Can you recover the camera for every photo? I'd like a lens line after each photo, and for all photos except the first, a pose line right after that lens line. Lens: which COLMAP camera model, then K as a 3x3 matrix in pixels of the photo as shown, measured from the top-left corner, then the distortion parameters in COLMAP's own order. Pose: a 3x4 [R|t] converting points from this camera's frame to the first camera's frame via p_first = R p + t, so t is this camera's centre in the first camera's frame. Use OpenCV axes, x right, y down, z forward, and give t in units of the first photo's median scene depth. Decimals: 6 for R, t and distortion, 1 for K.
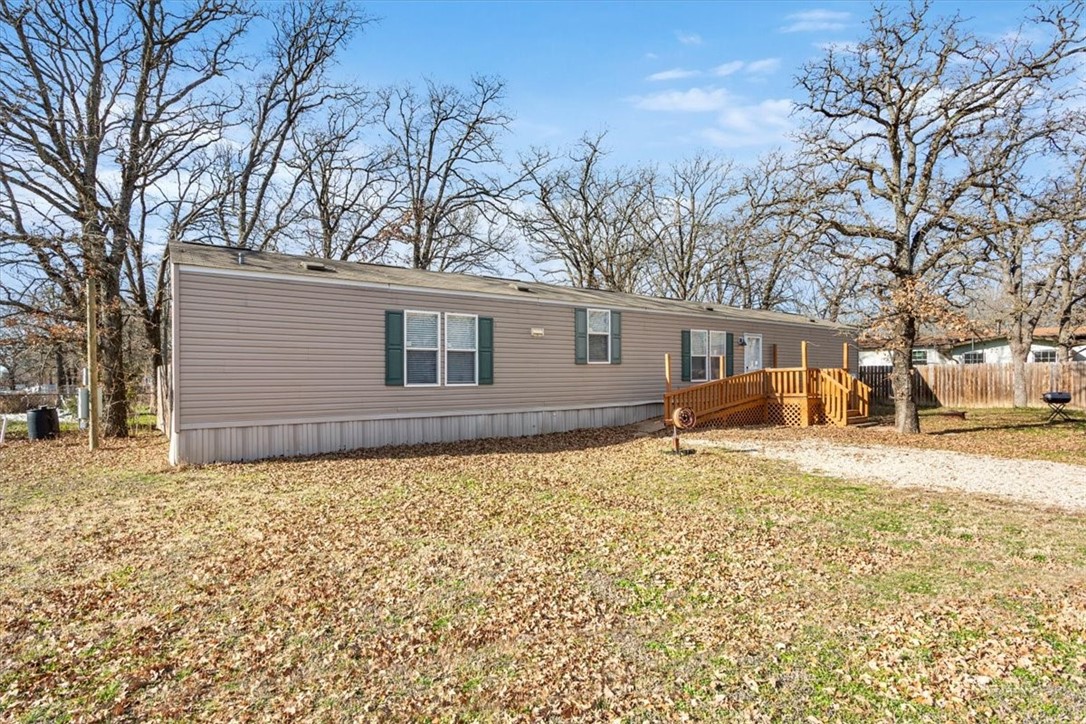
lens RADIAL K [[546.4, 0, 525.5], [0, 546.4, 351.1], [0, 0, 1]] dist [-0.032896, 0.000271]
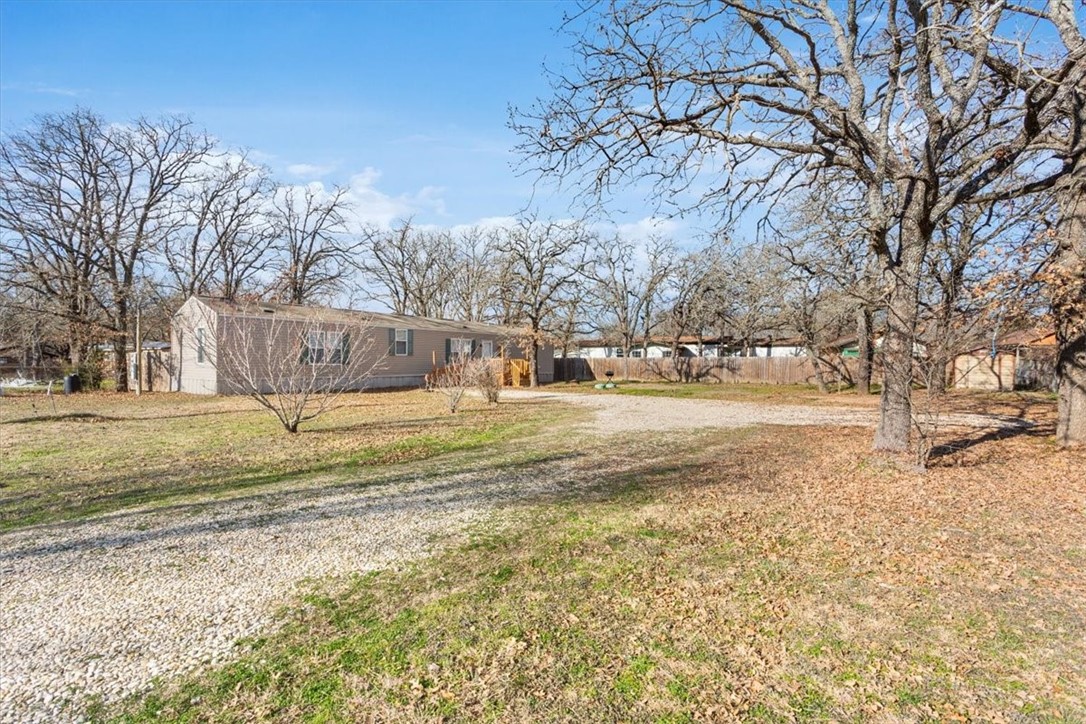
lens RADIAL K [[546.4, 0, 525.5], [0, 546.4, 351.1], [0, 0, 1]] dist [-0.032896, 0.000271]
pose [[0.954924, 0.018842, 0.296250, -0.025936], [-0.024384, 0.999590, 0.015022, -0.035543], [-0.295846, -0.021569, 0.954992, -1.084793]]
